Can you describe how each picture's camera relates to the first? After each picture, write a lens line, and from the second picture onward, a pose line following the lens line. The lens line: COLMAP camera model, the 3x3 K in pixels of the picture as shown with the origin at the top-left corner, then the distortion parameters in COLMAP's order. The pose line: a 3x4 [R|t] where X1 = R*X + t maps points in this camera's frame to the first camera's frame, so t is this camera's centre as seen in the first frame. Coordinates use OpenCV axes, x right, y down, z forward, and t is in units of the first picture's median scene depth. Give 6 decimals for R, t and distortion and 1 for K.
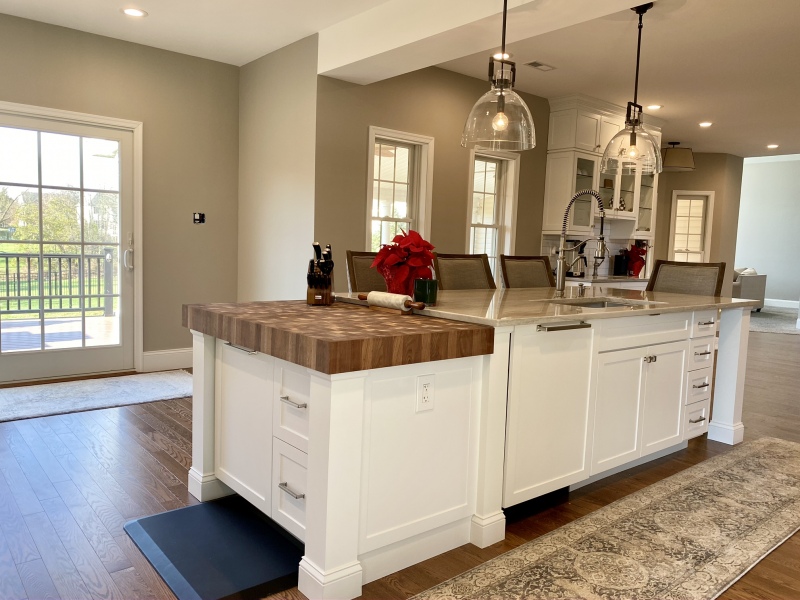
lens RADIAL K [[606.3, 0, 399.3], [0, 606.3, 294.2], [0, 0, 1]] dist [0.059923, -0.113250]
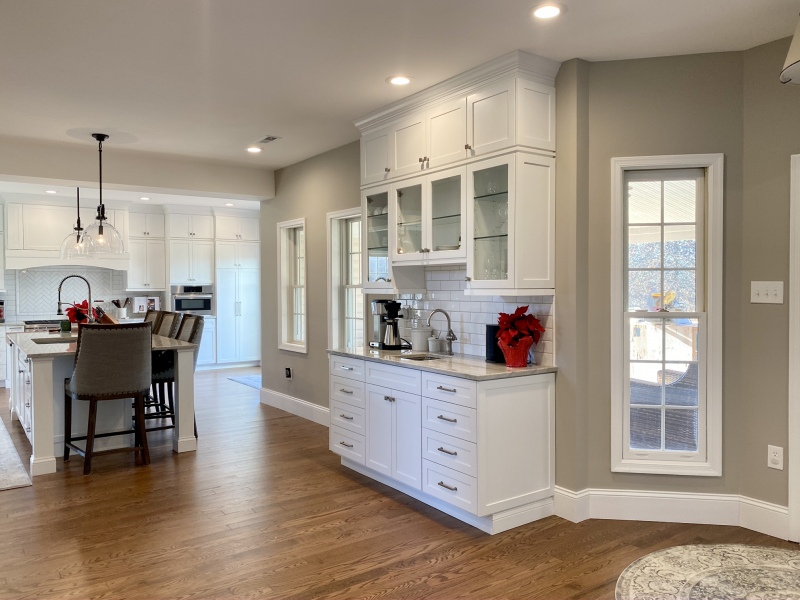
lens RADIAL K [[603.8, 0, 400.0], [0, 603.8, 300.0], [0, 0, 1]] dist [0.017126, -0.003114]
pose [[-0.059922, -0.010996, -0.998142, 1.370356], [-0.077696, 0.996957, -0.006319, -0.114436], [0.995175, 0.077173, -0.060594, 1.419384]]
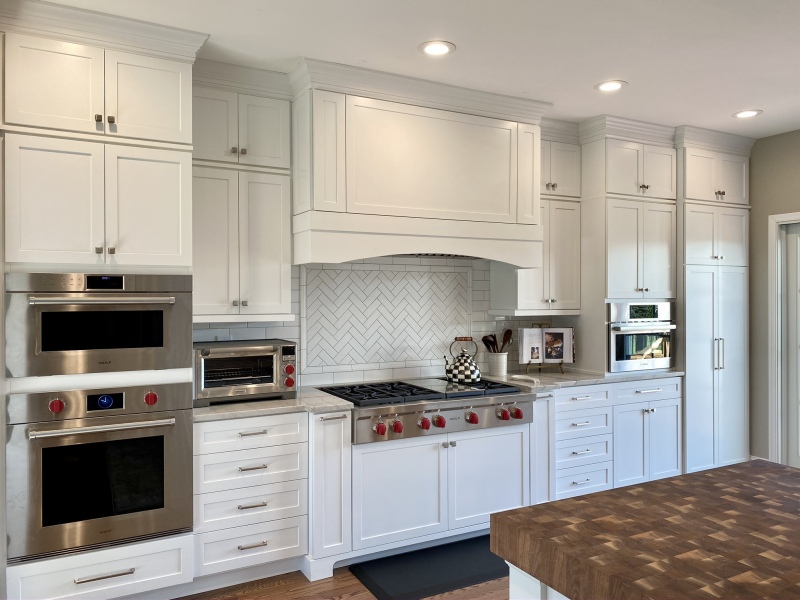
lens RADIAL K [[606.3, 0, 399.3], [0, 606.3, 294.2], [0, 0, 1]] dist [0.059923, -0.113250]
pose [[-0.193491, -0.034659, -0.980490, 0.303401], [-0.084635, 0.996240, -0.018514, -0.086057], [0.977445, 0.079401, -0.195697, 0.383123]]
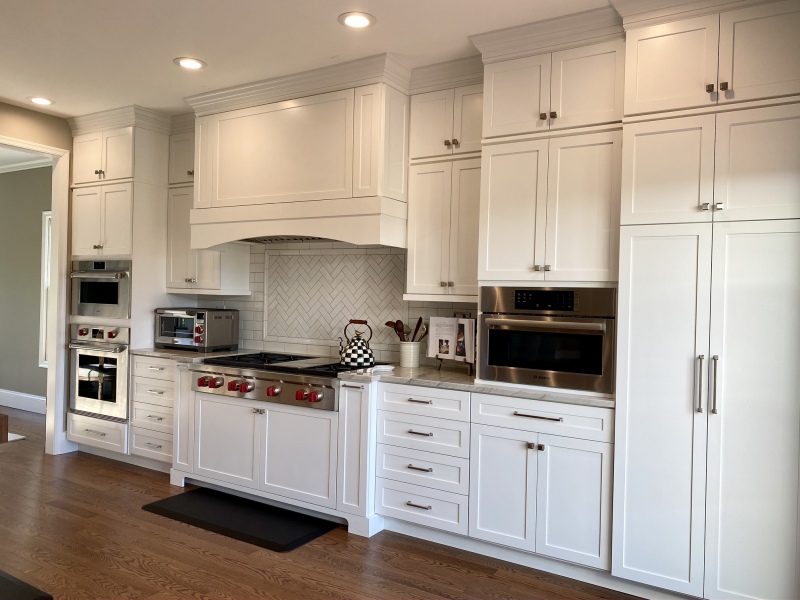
lens RADIAL K [[606.3, 0, 399.3], [0, 606.3, 294.2], [0, 0, 1]] dist [0.059923, -0.113250]
pose [[-0.938115, -0.056301, -0.341717, -0.331006], [-0.083087, 0.994469, 0.064253, -0.143151], [0.336209, 0.088669, -0.937604, 1.114313]]
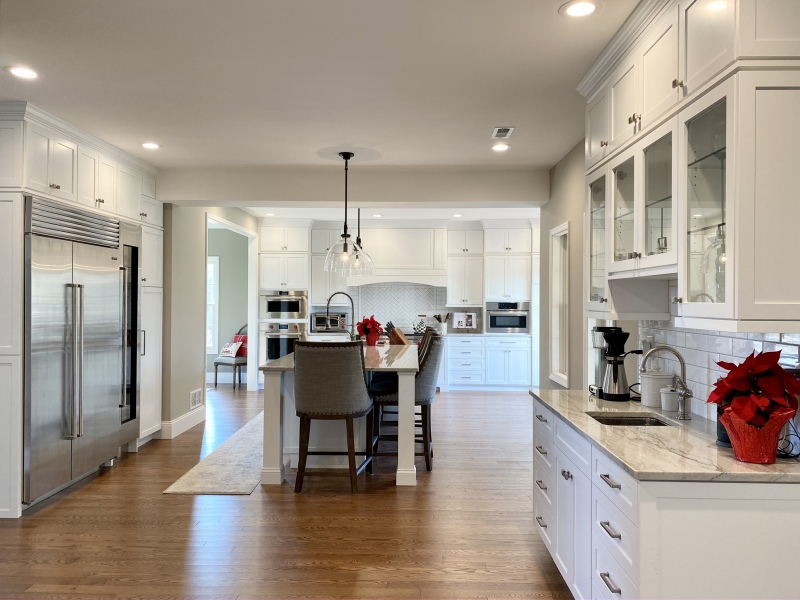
lens RADIAL K [[606.3, 0, 399.3], [0, 606.3, 294.2], [0, 0, 1]] dist [0.059923, -0.113250]
pose [[-0.647328, -0.046254, -0.760807, 1.084469], [-0.089286, 0.995887, 0.015422, -0.146187], [0.756964, 0.077912, -0.648795, 1.605097]]
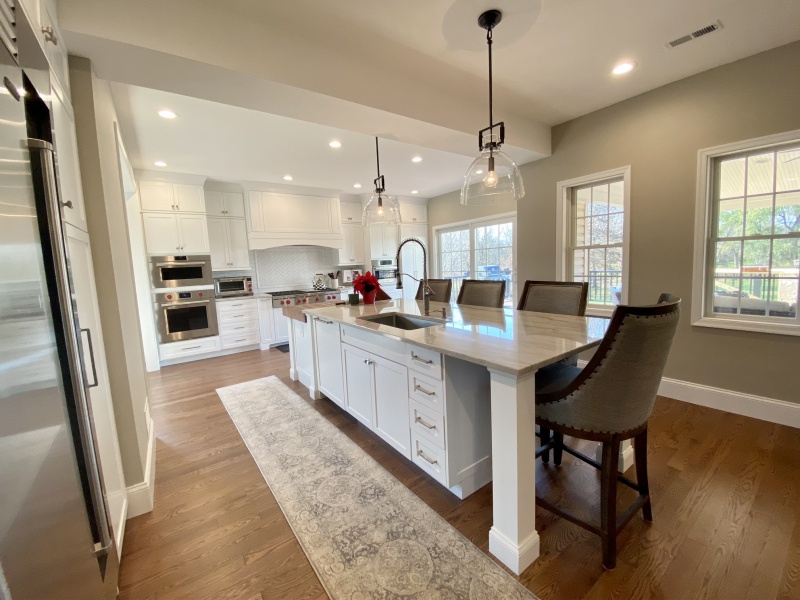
lens RADIAL K [[325.9, 0, 399.4], [0, 325.9, 297.0], [0, 0, 1]] dist [0.018599, -0.019200]
pose [[-0.066989, 0.071811, -0.995166, 0.738109], [-0.036365, 0.996568, 0.074360, -0.065552], [0.997091, 0.041171, -0.064148, 0.723151]]
